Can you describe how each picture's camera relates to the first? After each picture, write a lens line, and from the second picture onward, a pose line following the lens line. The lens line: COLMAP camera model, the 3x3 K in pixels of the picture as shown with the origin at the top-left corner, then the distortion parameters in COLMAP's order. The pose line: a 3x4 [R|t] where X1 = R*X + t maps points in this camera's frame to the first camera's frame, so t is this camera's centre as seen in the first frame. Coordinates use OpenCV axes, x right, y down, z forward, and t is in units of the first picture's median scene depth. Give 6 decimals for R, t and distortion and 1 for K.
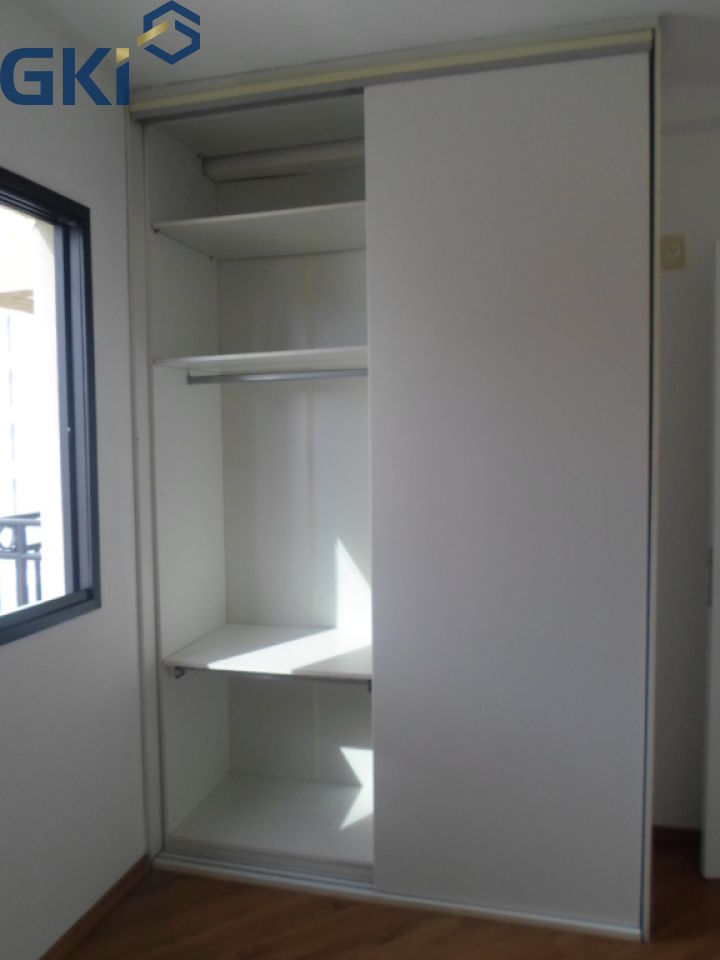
lens RADIAL K [[739.6, 0, 360.9], [0, 739.6, 474.9], [0, 0, 1]] dist [-0.021122, -0.005604]
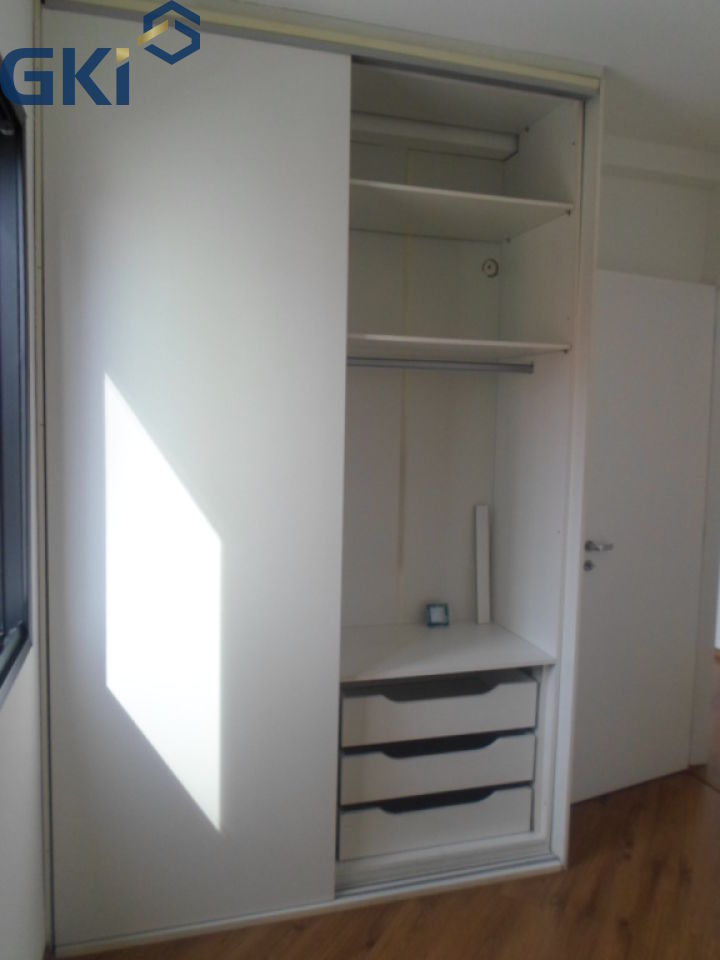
lens RADIAL K [[767.1, 0, 360.2], [0, 767.1, 460.4], [0, 0, 1]] dist [-0.020249, 0.004085]
pose [[0.847796, -0.003811, 0.530308, -0.626804], [-0.001281, 0.999957, 0.009234, -0.018190], [-0.530320, -0.008508, 0.847755, 0.193468]]
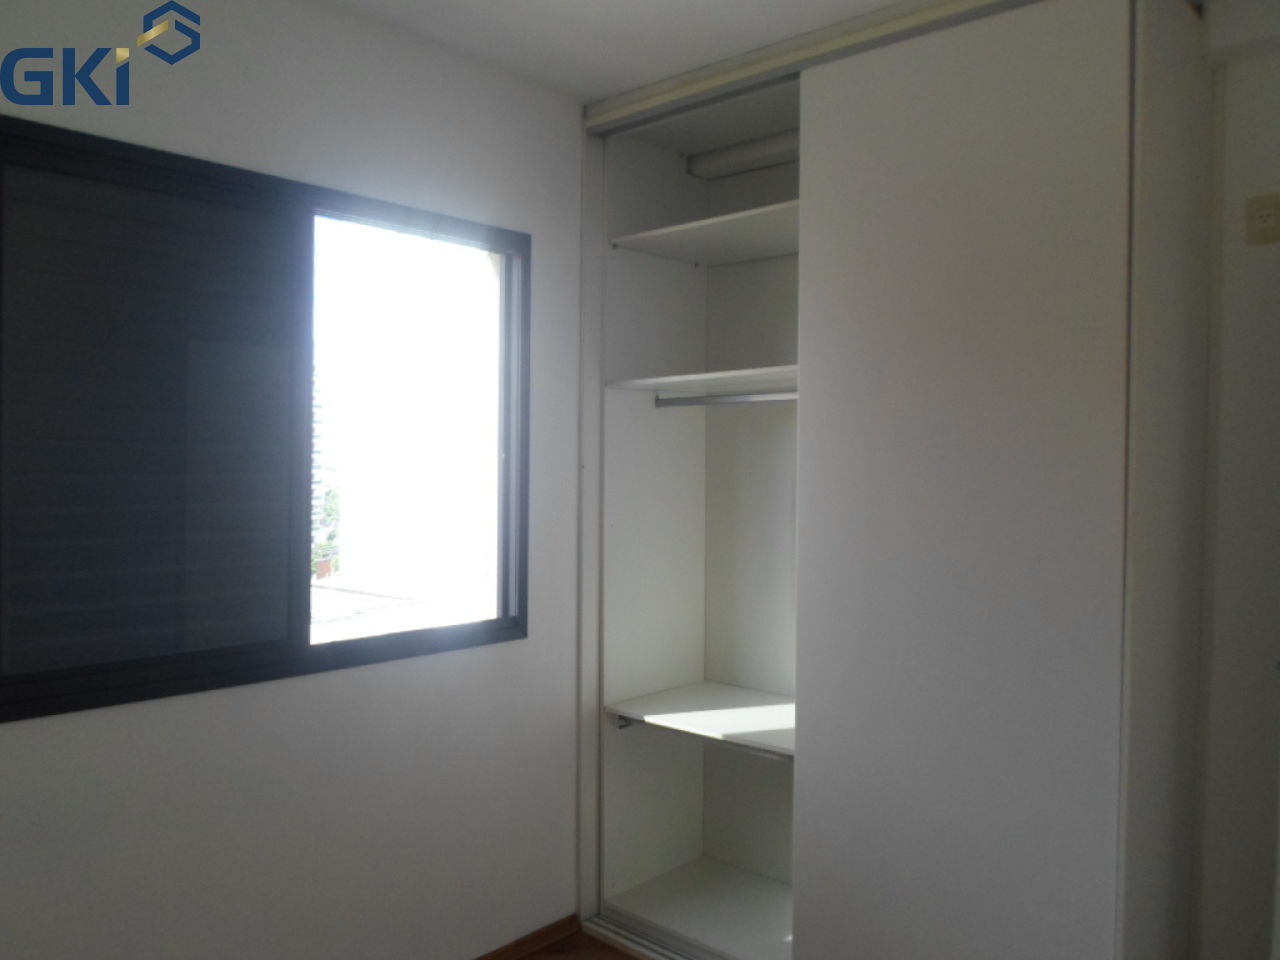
lens RADIAL K [[986.1, 0, 633.4], [0, 986.1, 474.6], [0, 0, 1]] dist [-0.021122, -0.005604]
pose [[0.883987, 0.030397, -0.466523, 0.334549], [-0.049437, 0.998367, -0.028626, -0.004186], [0.464891, 0.048368, 0.884046, -0.088216]]
